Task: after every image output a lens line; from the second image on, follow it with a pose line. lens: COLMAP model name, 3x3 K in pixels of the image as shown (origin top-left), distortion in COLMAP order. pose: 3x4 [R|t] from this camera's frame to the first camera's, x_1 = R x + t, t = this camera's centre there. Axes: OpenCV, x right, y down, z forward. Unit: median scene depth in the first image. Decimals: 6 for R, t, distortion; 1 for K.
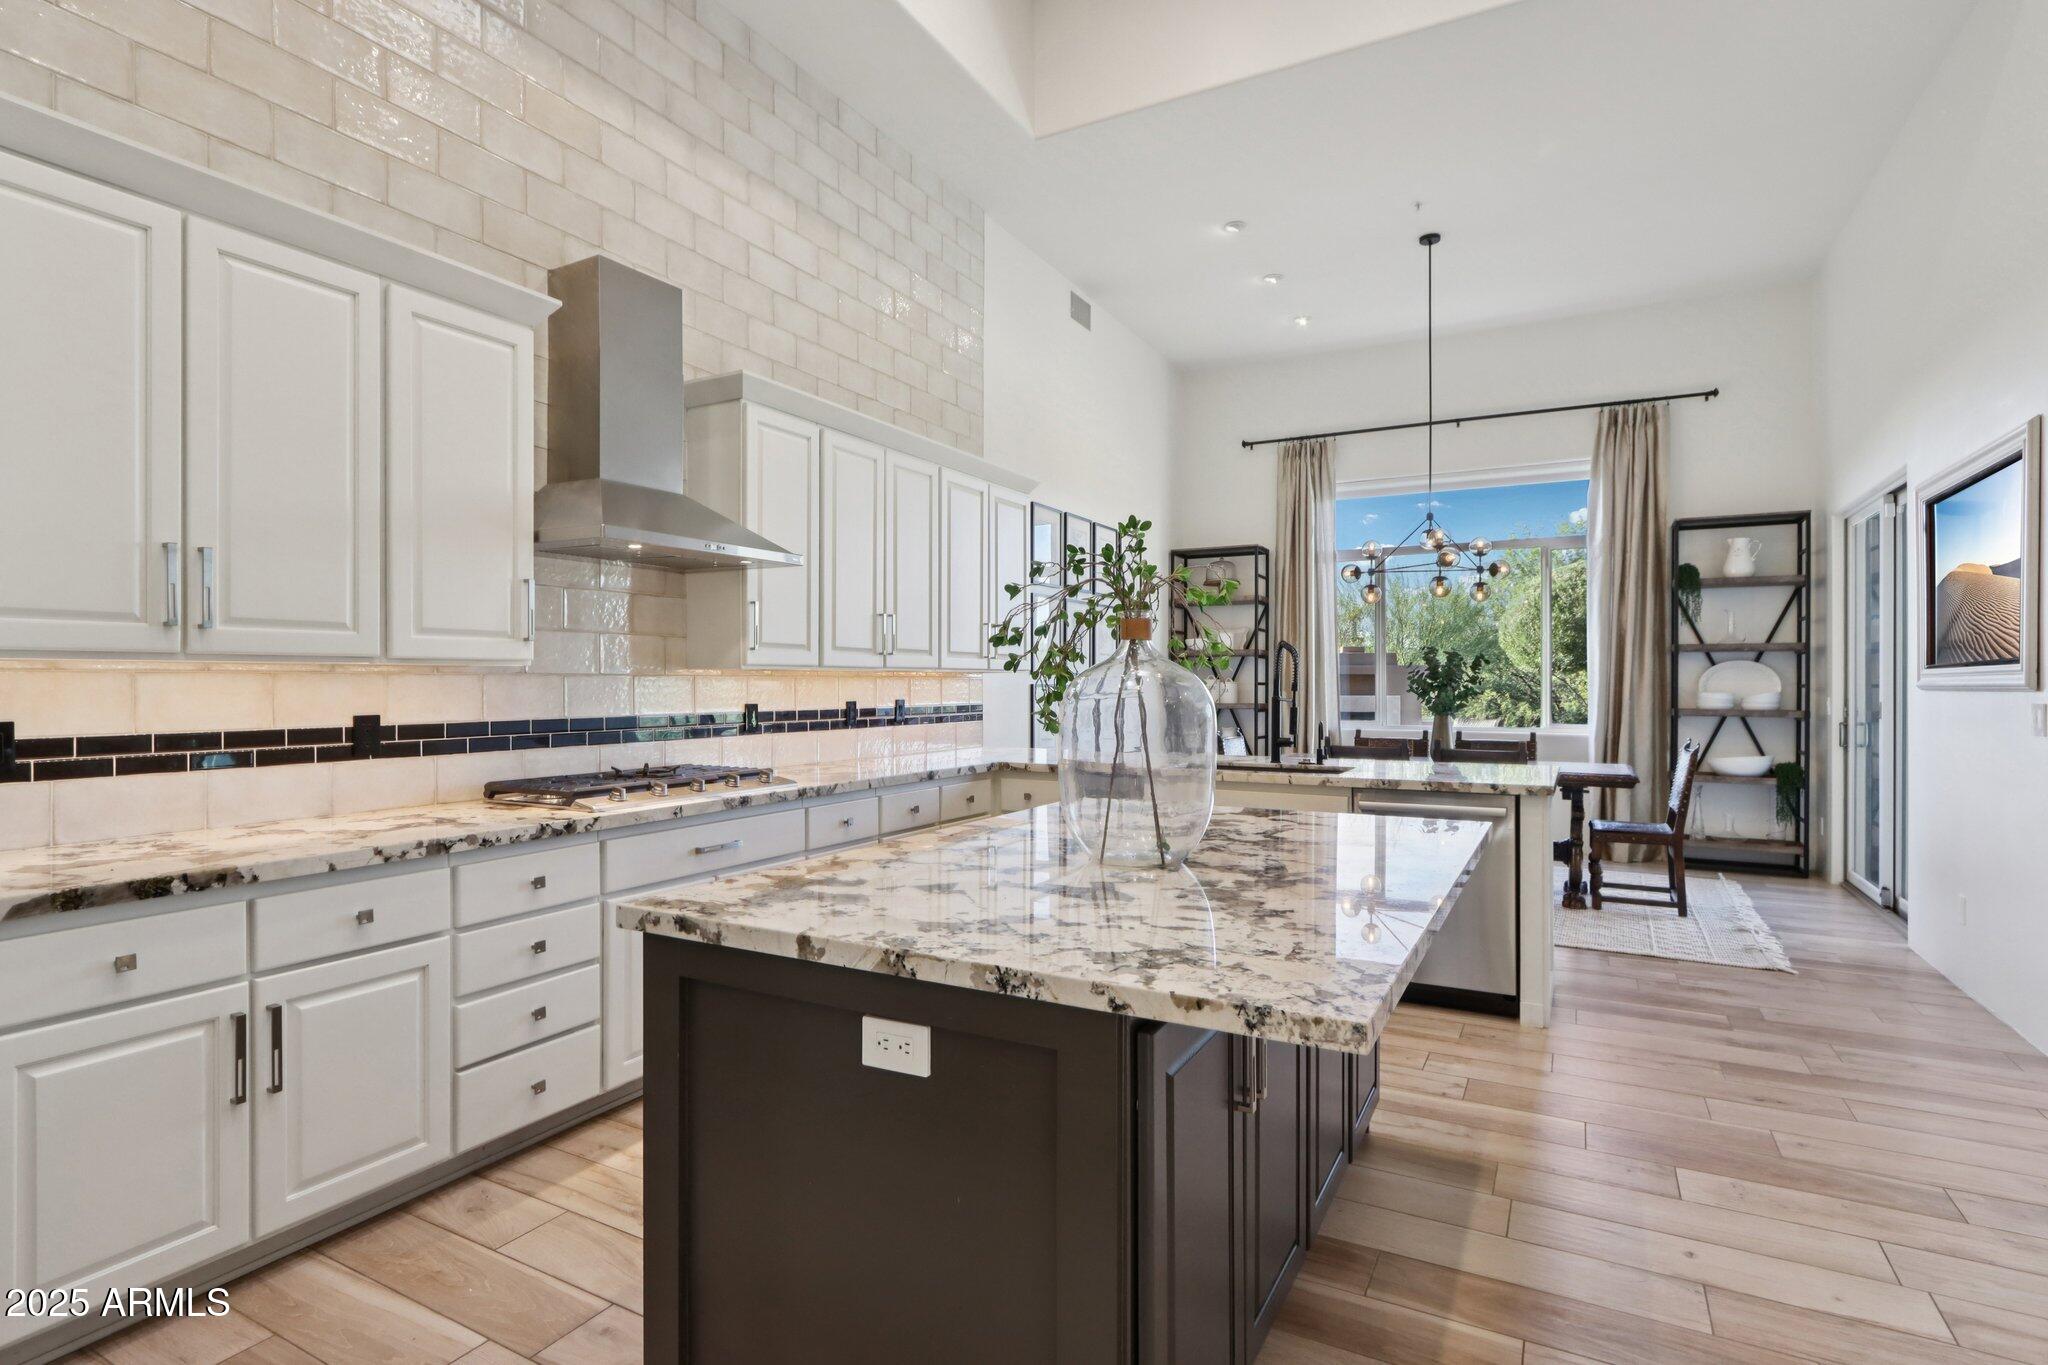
lens RADIAL K [[1030.8, 0, 1026.2], [0, 1030.8, 683.0], [0, 0, 1]] dist [-0.002518, 0.000131]
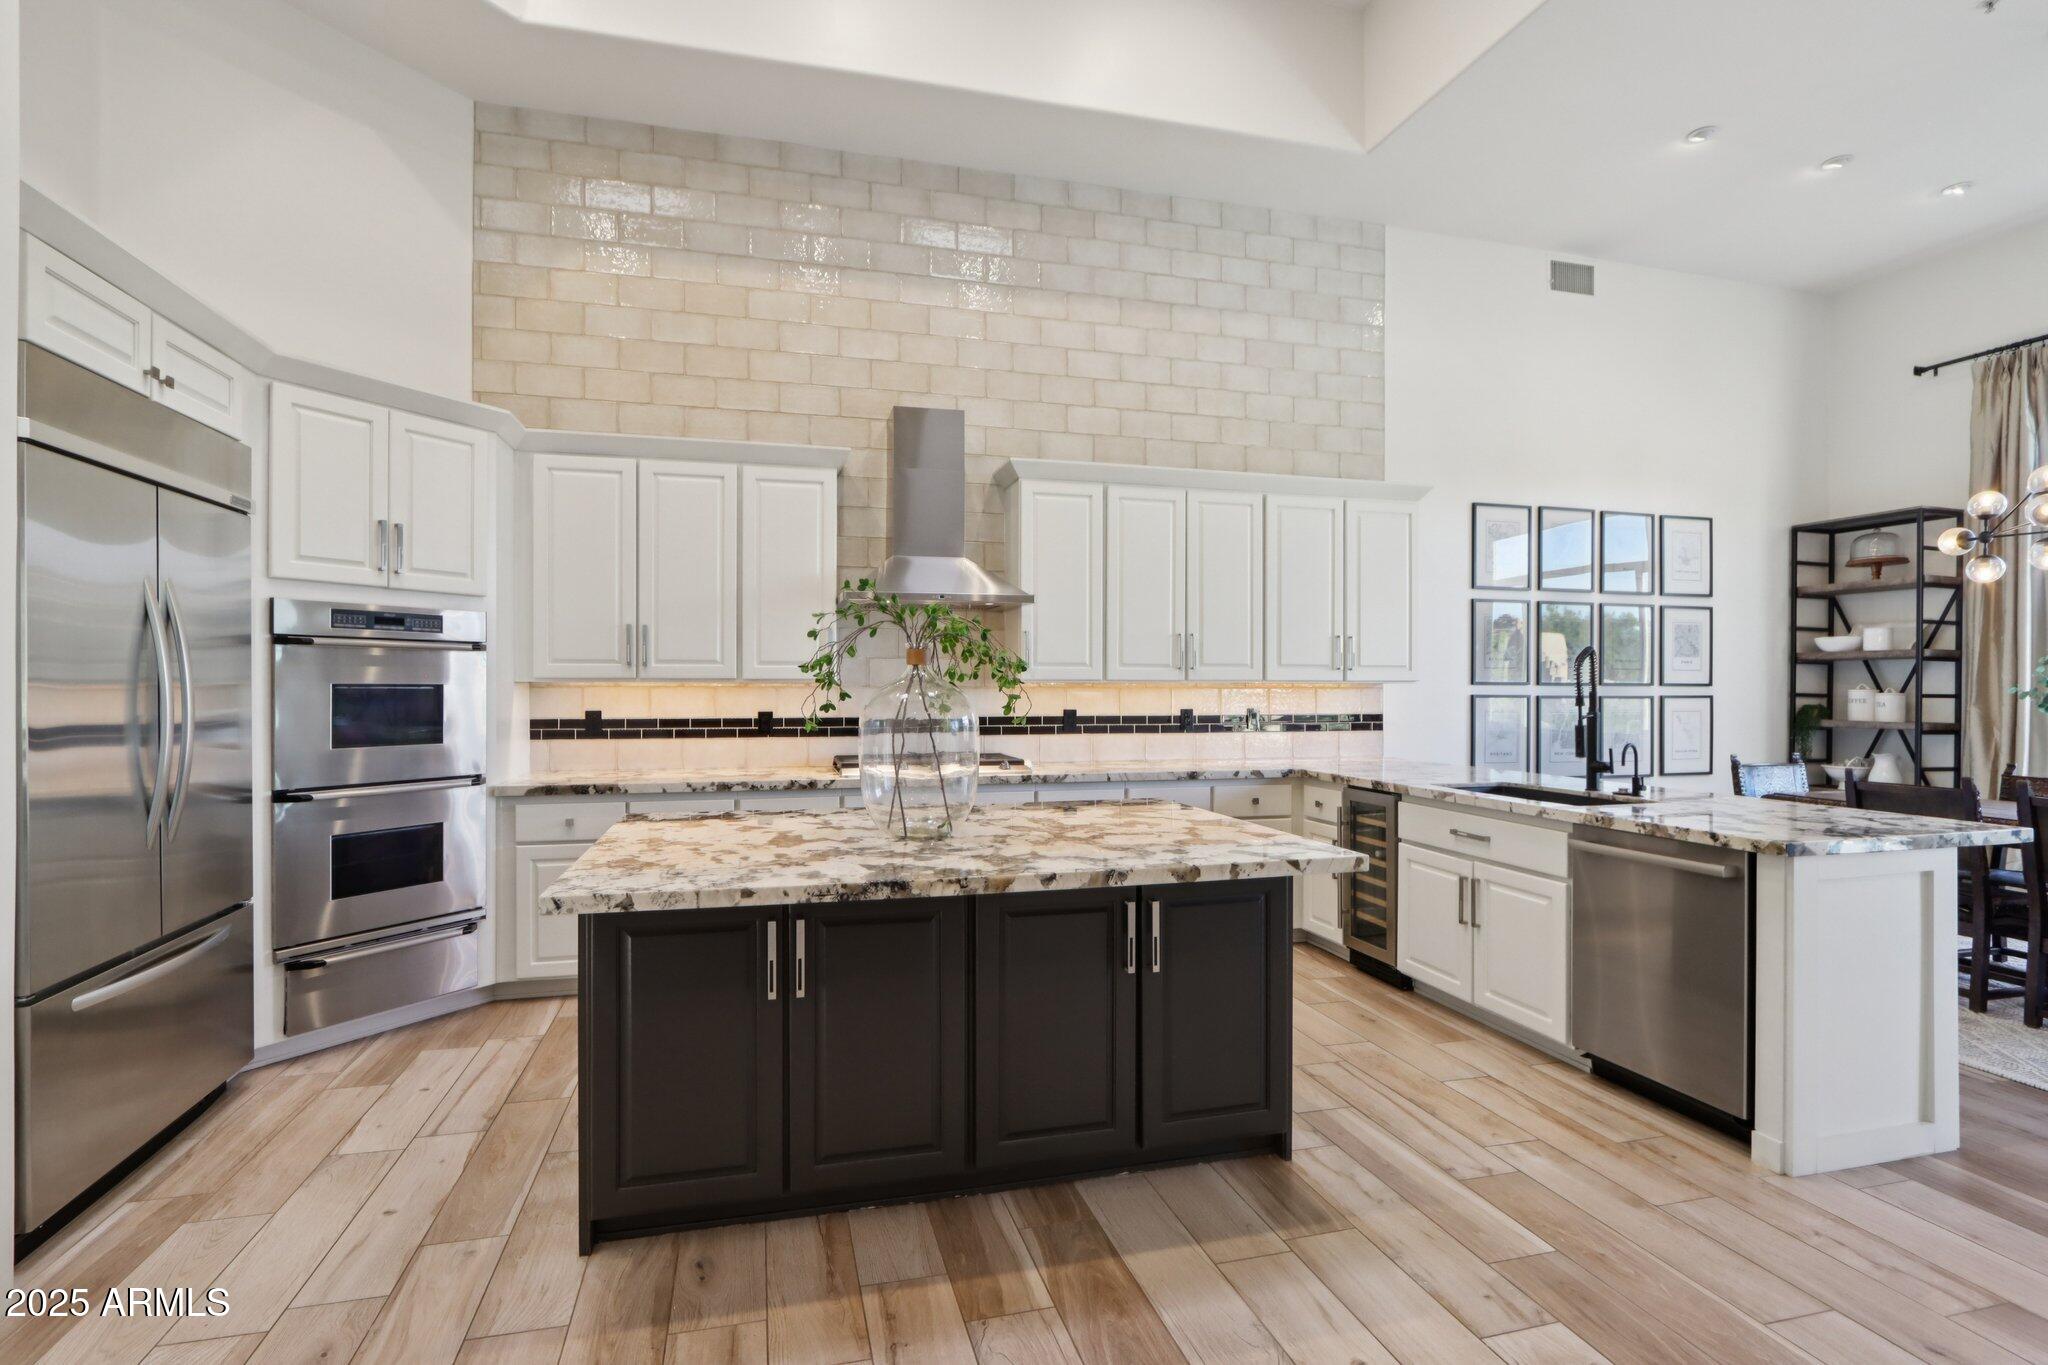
lens RADIAL K [[967.2, 0, 1015.5], [0, 967.2, 684.9], [0, 0, 1]] dist [-0.000816, -0.001214]
pose [[0.693831, 0.000023, -0.720138, 0.520668], [-0.002916, 0.999992, -0.002778, -0.006227], [0.720132, 0.004027, 0.693825, 0.114636]]
